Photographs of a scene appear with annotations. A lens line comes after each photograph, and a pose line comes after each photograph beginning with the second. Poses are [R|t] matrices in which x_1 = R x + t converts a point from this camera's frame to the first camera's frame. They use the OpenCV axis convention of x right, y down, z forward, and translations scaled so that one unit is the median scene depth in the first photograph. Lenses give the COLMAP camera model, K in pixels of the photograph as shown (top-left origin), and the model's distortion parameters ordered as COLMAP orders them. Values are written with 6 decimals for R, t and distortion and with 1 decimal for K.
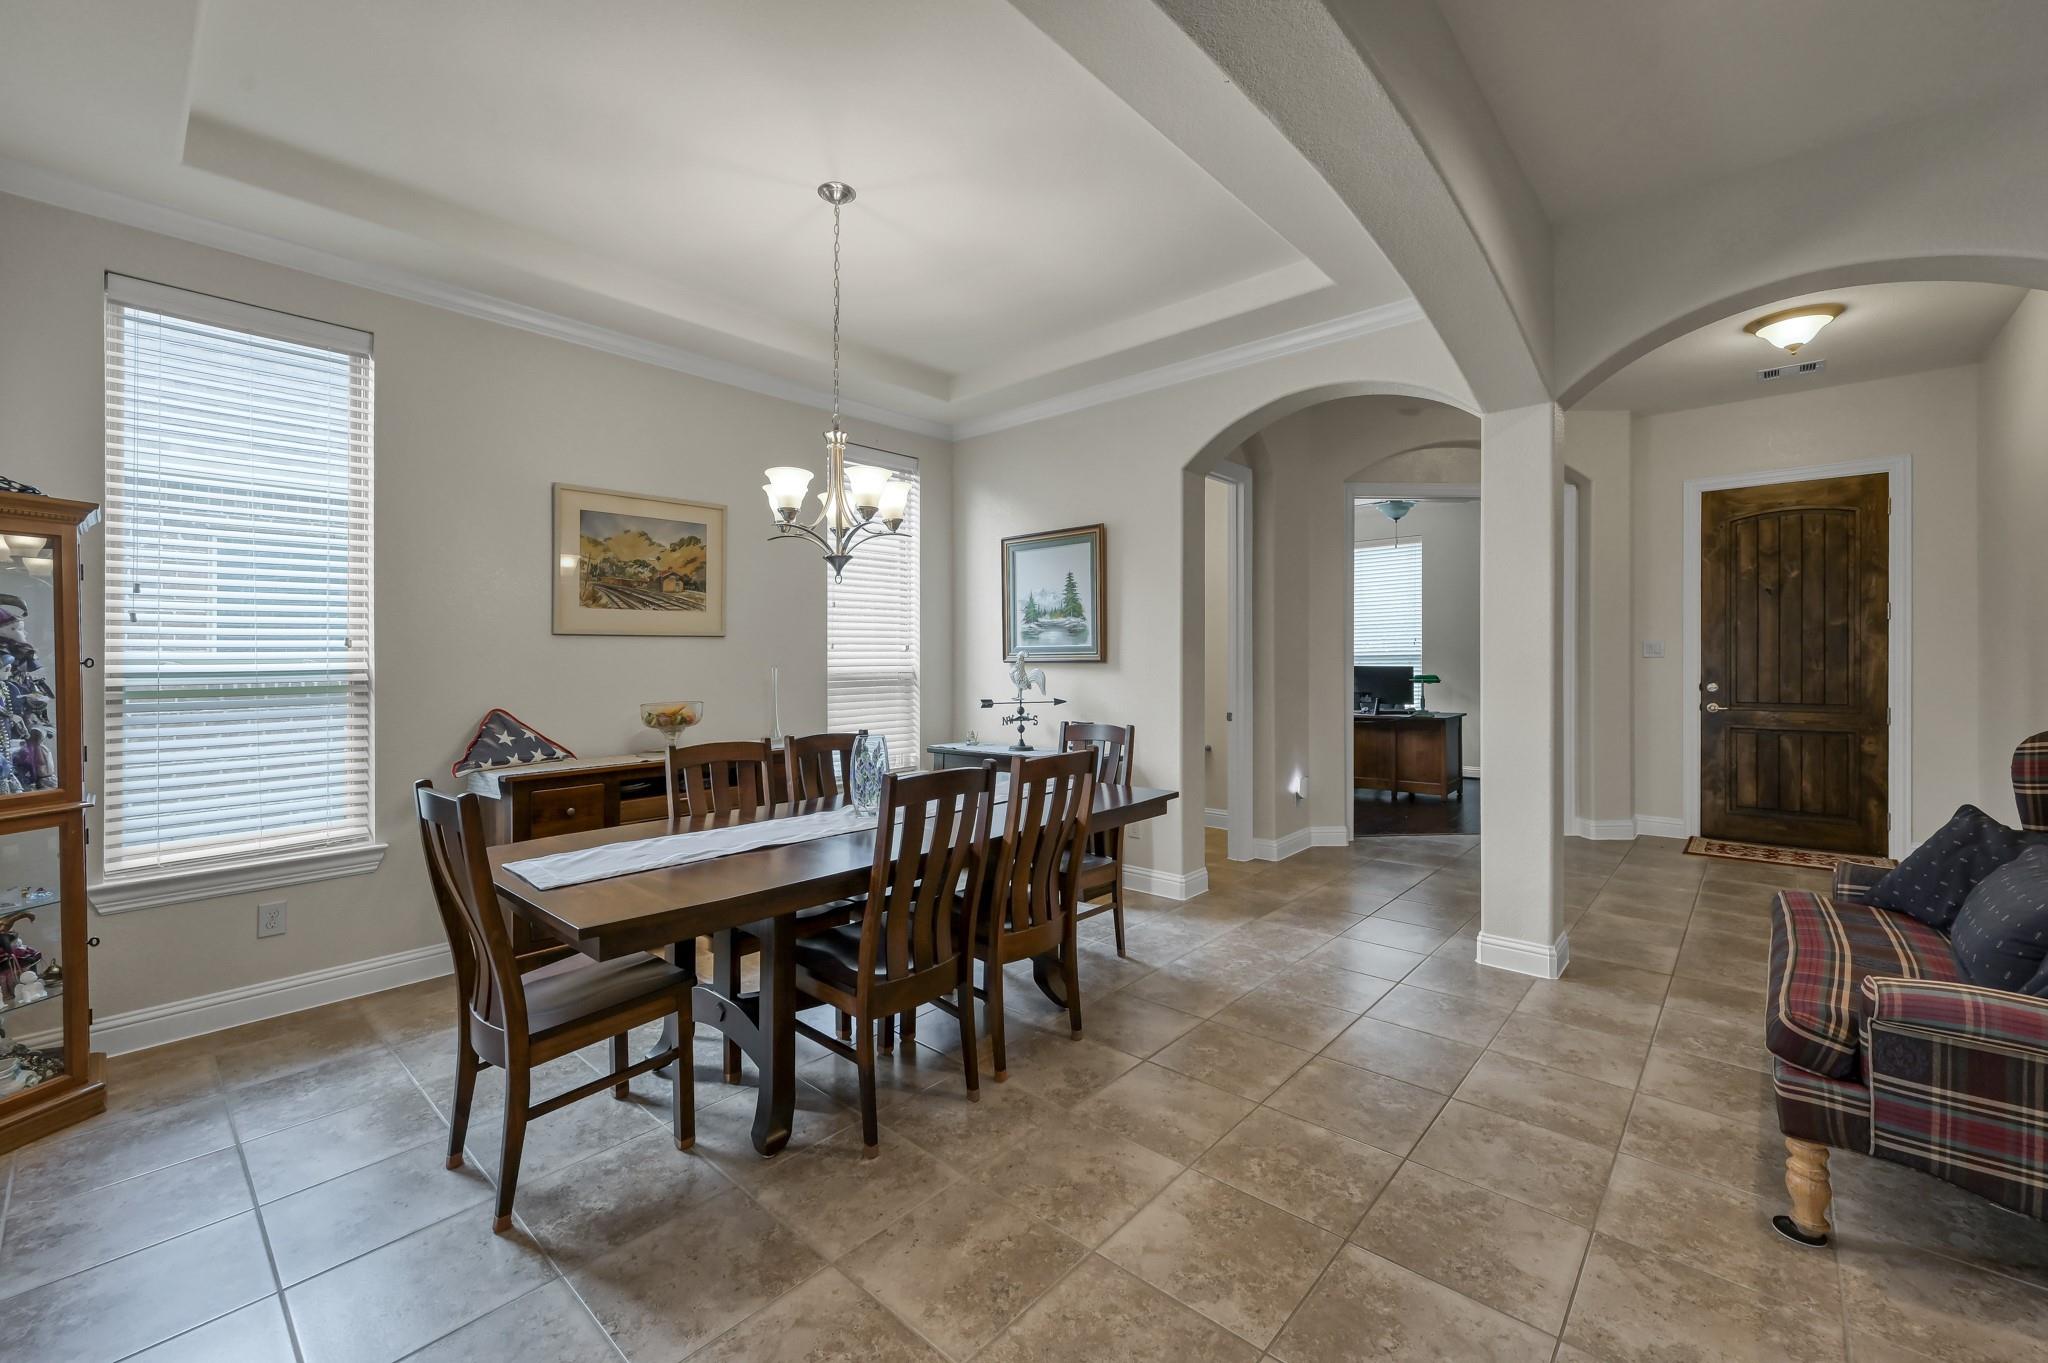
lens RADIAL K [[824.6, 0, 1023.8], [0, 824.6, 664.2], [0, 0, 1]] dist [0.002442, 0.000450]
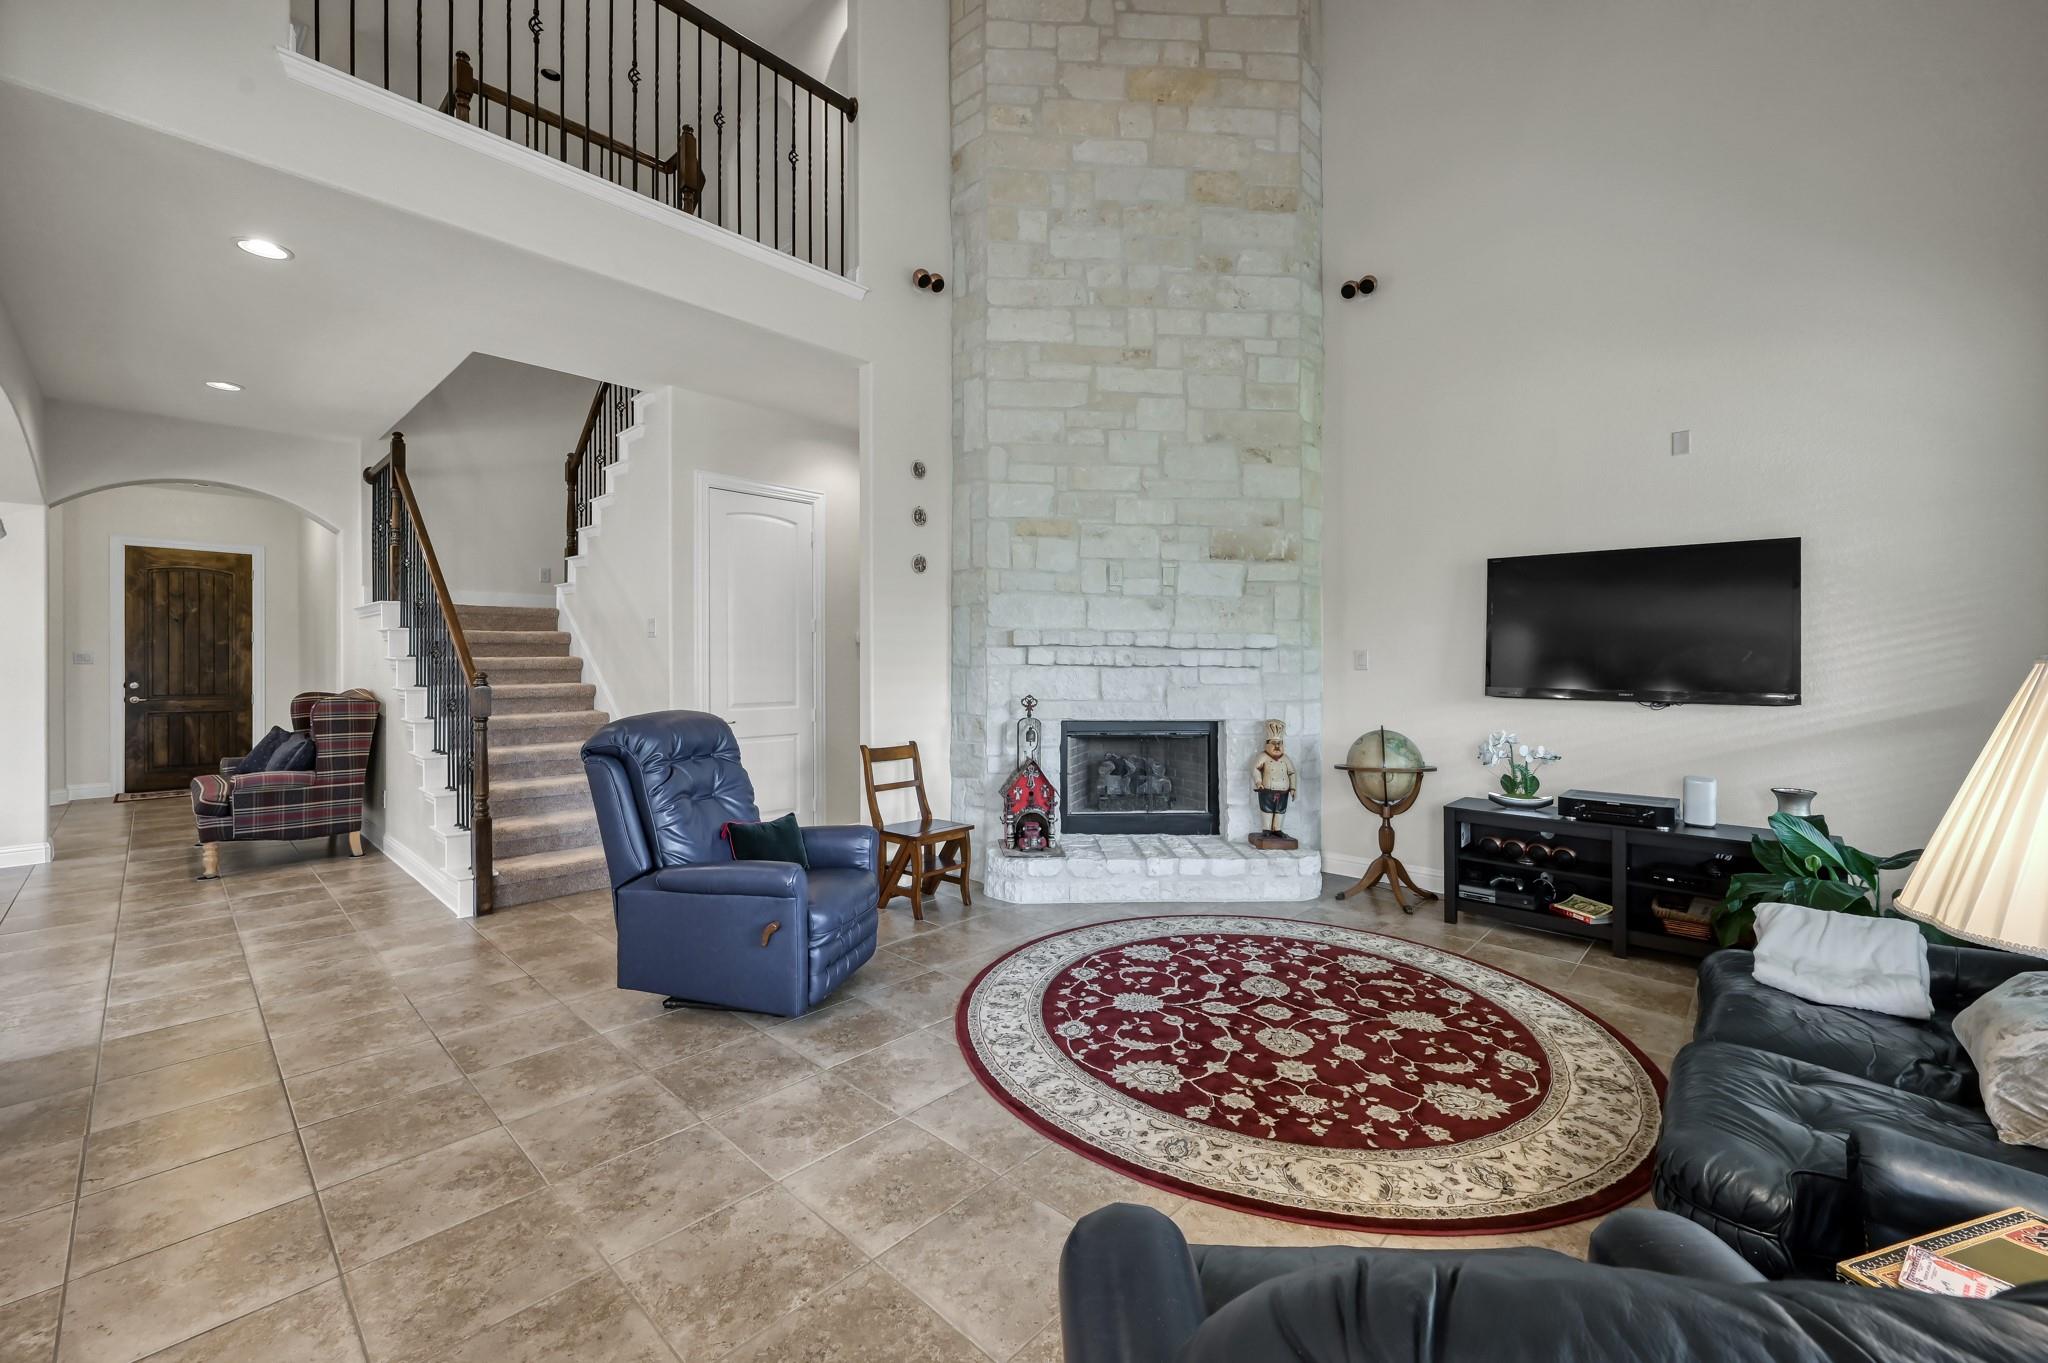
lens RADIAL K [[824.6, 0, 1023.8], [0, 824.6, 664.2], [0, 0, 1]] dist [0.002442, 0.000450]
pose [[0.023280, 0.002695, 0.999725, -0.624131], [0.004125, 0.999988, -0.002792, 0.002001], [-0.999720, 0.004189, 0.023269, -0.633471]]
